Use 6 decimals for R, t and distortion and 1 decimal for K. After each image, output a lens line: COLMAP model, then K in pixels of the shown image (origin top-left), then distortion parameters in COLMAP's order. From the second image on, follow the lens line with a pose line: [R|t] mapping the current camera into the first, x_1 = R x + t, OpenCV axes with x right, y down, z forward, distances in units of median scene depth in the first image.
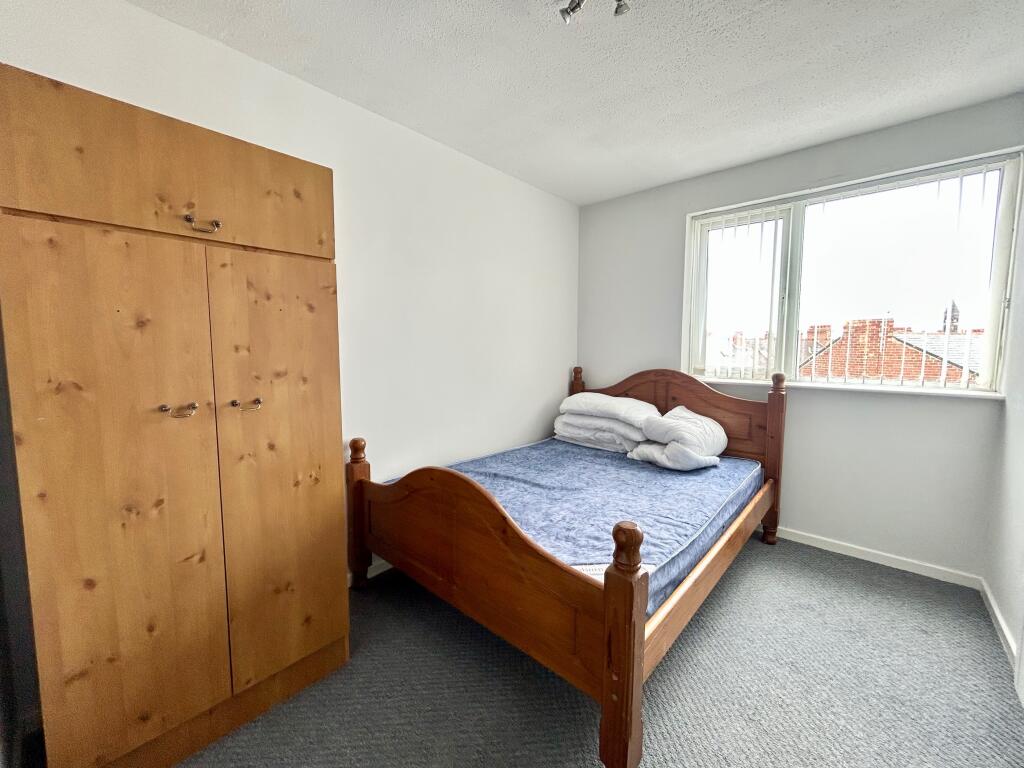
lens RADIAL K [[412.2, 0, 513.1], [0, 412.2, 379.9], [0, 0, 1]] dist [-0.000086, -0.000007]
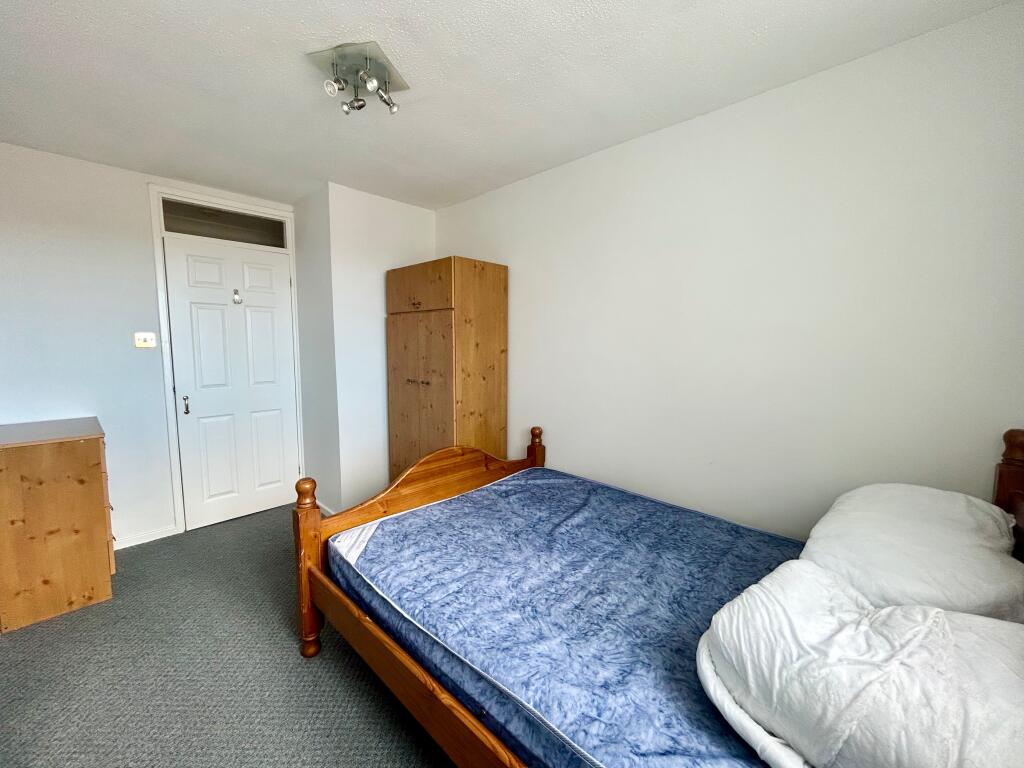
lens RADIAL K [[412.2, 0, 512.7], [0, 412.2, 383.2], [0, 0, 1]] dist [-0.000086, -0.000007]
pose [[-0.030523, 0.089909, -0.995482, 1.084736], [-0.093187, 0.991352, 0.092393, -0.134313], [0.995181, 0.095586, -0.021881, 1.094208]]
